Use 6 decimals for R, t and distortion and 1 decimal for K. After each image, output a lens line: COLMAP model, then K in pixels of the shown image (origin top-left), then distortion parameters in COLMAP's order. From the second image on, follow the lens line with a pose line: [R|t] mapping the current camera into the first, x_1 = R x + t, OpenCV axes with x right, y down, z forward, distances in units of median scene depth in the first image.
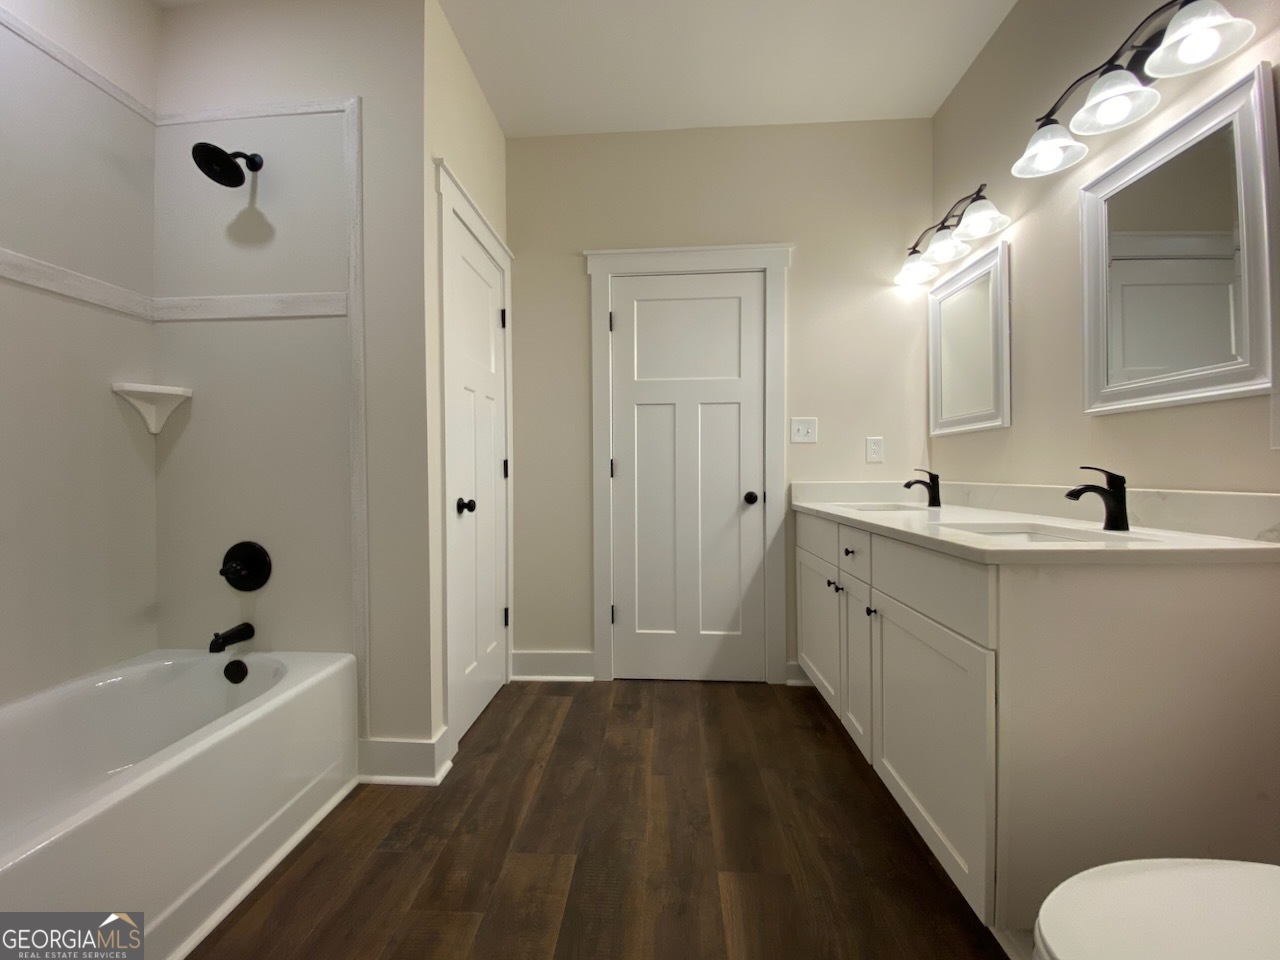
lens RADIAL K [[532.0, 0, 643.8], [0, 532.0, 476.2], [0, 0, 1]] dist [0.027905, -0.021742]
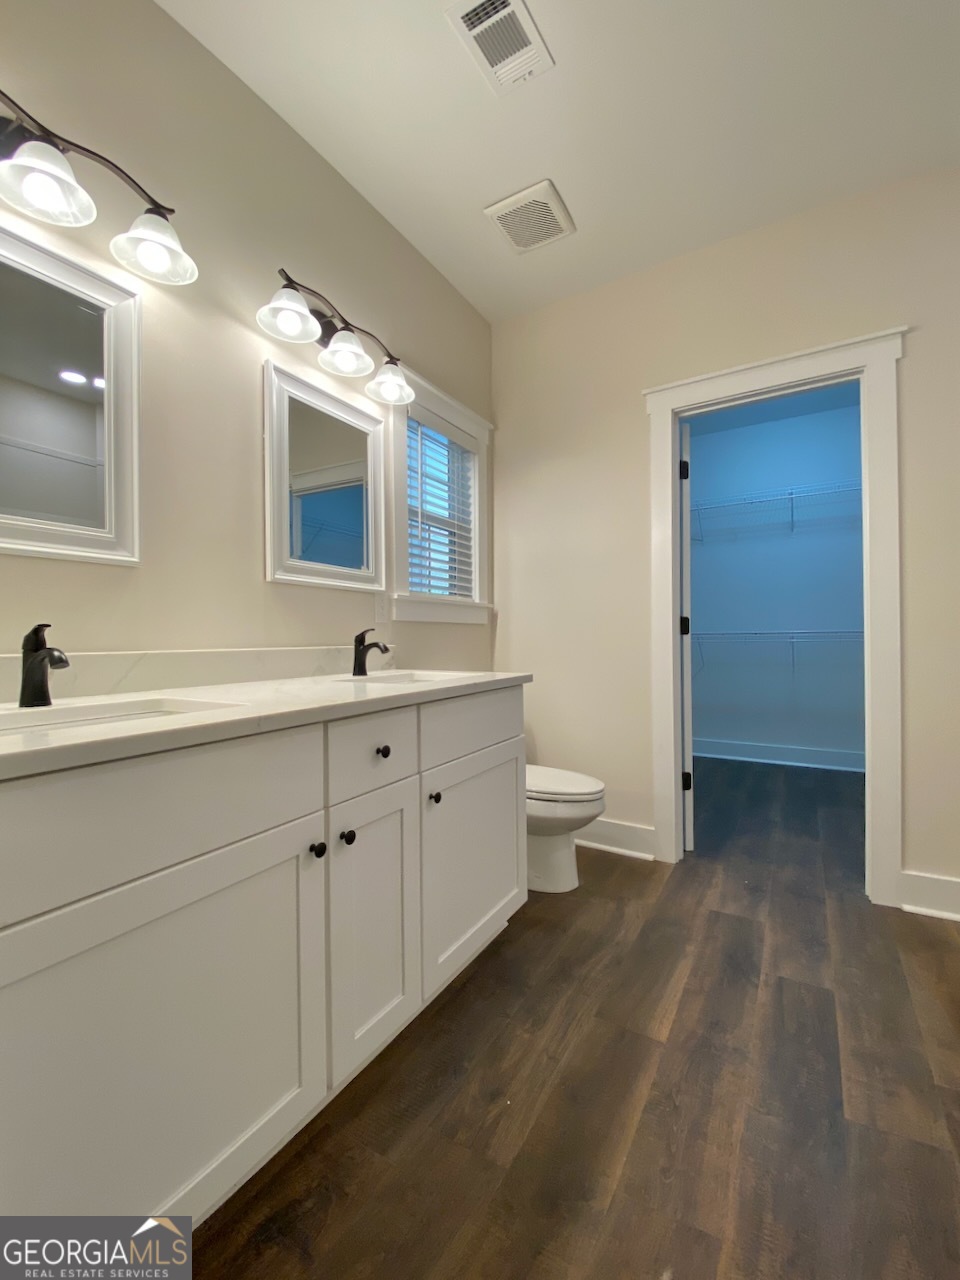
lens RADIAL K [[516.1, 0, 480.0], [0, 516.1, 640.0], [0, 0, 1]] dist [0.014379, -0.016030]
pose [[-0.874577, 0.006105, 0.484849, -0.024265], [0.013023, 0.999856, 0.010902, -0.002975], [-0.484712, 0.015849, -0.874530, 1.799969]]
